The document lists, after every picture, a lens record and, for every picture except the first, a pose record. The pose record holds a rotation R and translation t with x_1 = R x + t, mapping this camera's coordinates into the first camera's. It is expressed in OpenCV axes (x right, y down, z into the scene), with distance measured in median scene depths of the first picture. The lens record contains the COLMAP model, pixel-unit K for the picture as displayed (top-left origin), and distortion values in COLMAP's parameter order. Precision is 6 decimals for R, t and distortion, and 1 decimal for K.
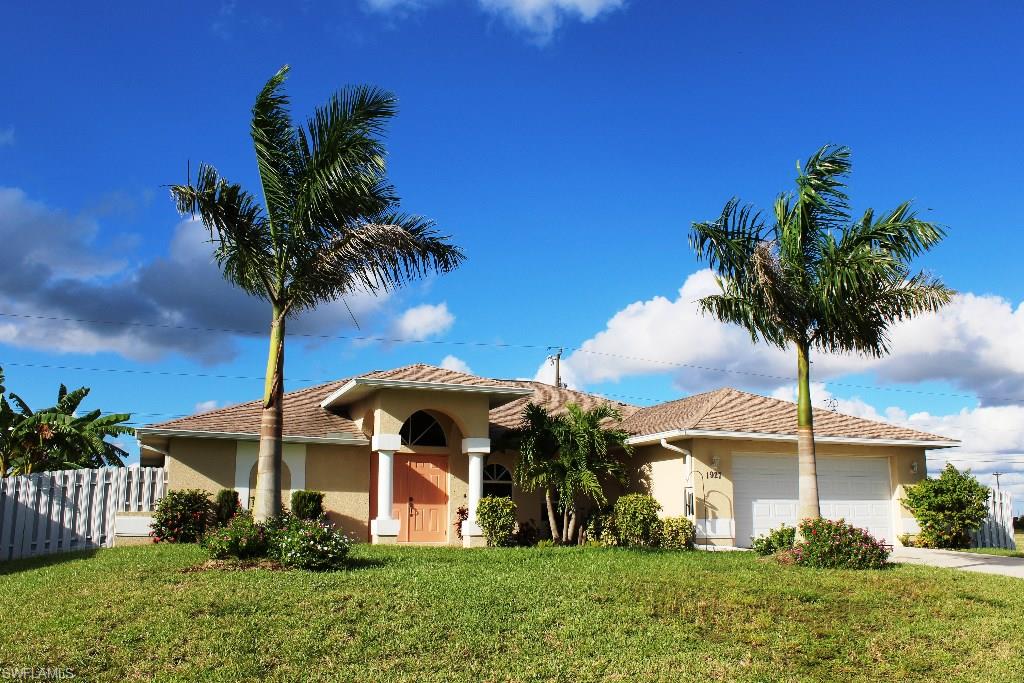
lens RADIAL K [[923.0, 0, 492.1], [0, 923.0, 365.0], [0, 0, 1]] dist [-0.199907, 0.185468]
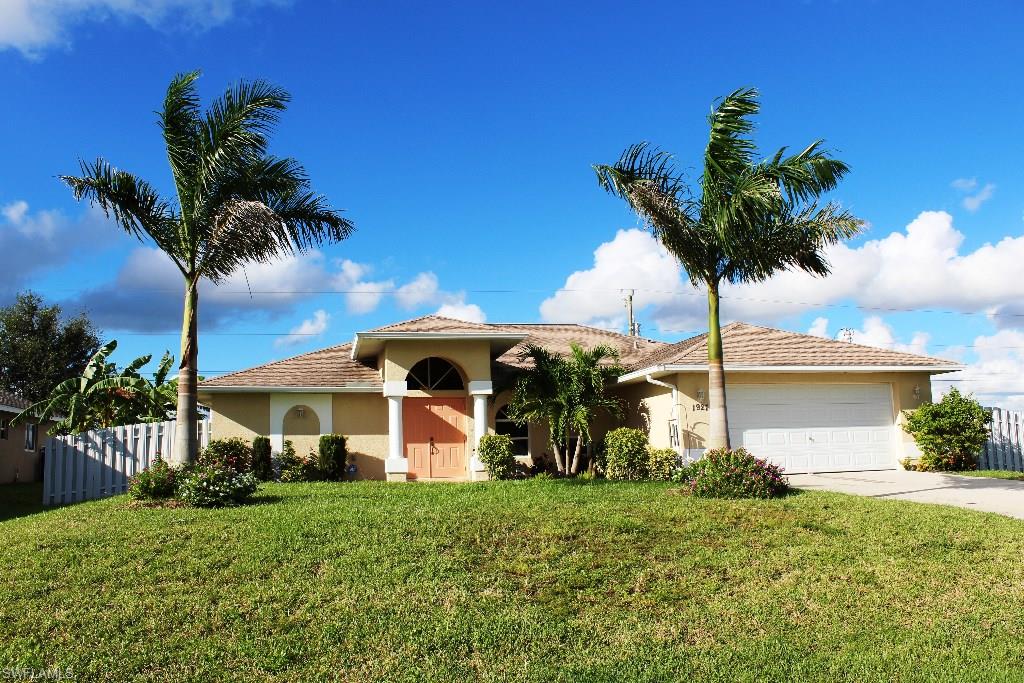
lens RADIAL K [[861.7, 0, 512.0], [0, 861.7, 341.5], [0, 0, 1]] dist [-0.181830, 0.154640]
pose [[0.990576, -0.048341, -0.128147, 0.156731], [0.053137, 0.997999, 0.034269, -0.000129], [0.126234, -0.040756, 0.991163, 0.000953]]
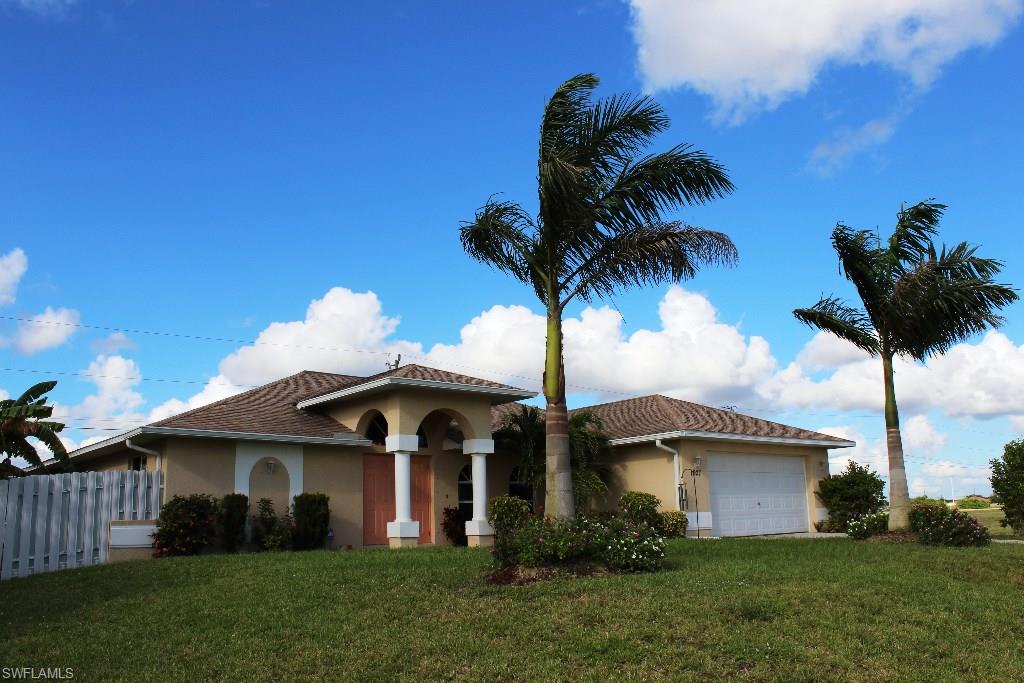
lens RADIAL K [[861.7, 0, 512.0], [0, 861.7, 341.5], [0, 0, 1]] dist [-0.181830, 0.154640]
pose [[0.948612, 0.036269, 0.314356, -0.292352], [-0.026311, 0.999010, -0.035865, 0.005963], [-0.315345, 0.025751, 0.948627, 0.091205]]
